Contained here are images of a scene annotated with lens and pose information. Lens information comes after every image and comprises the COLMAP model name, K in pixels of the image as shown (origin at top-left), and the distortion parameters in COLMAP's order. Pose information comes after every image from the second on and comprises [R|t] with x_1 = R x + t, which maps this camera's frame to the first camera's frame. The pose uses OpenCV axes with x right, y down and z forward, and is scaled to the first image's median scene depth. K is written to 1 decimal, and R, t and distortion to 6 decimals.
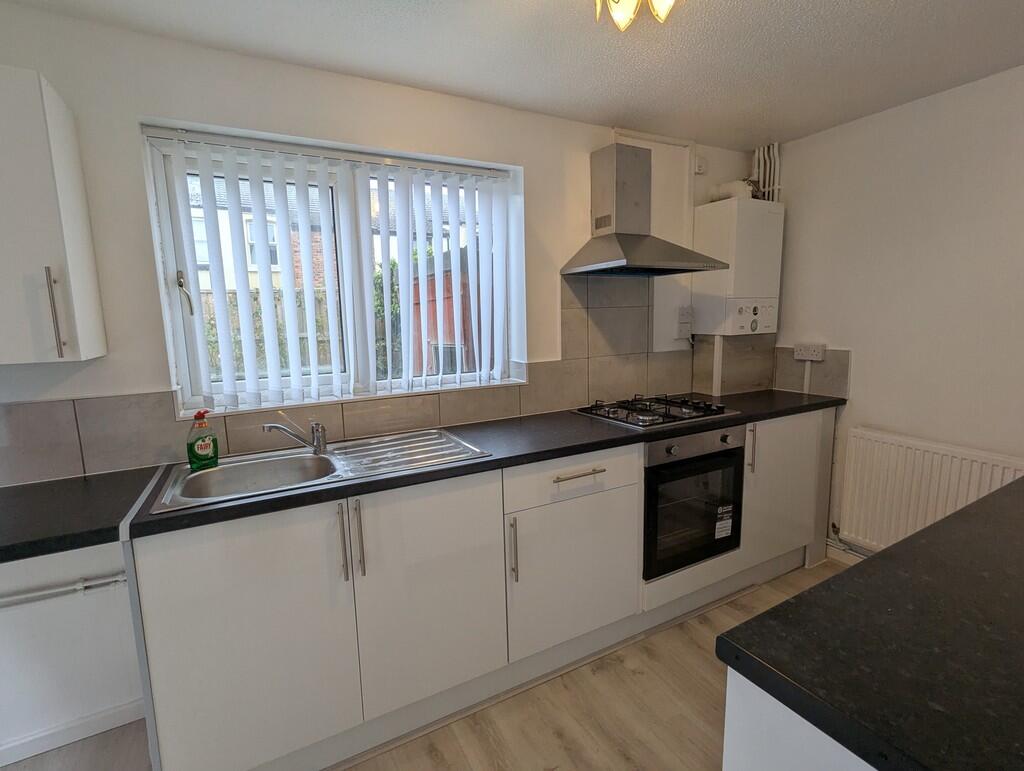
lens RADIAL K [[483.6, 0, 513.3], [0, 483.6, 386.2], [0, 0, 1]] dist [-0.000997, 0.000345]
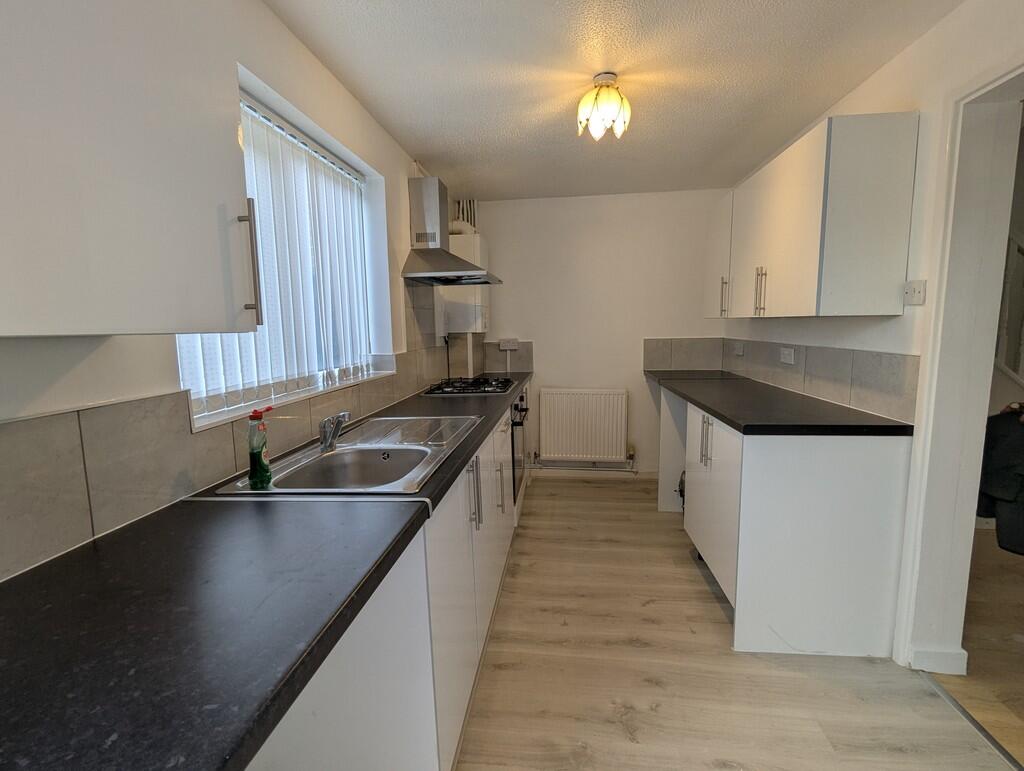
lens RADIAL K [[483.6, 0, 509.8], [0, 483.6, 385.8], [0, 0, 1]] dist [-0.000997, 0.000345]
pose [[0.578533, -0.088434, 0.810851, -0.679348], [0.125653, 0.991901, 0.018527, 0.033055], [-0.805922, 0.091167, 0.584960, 0.143551]]
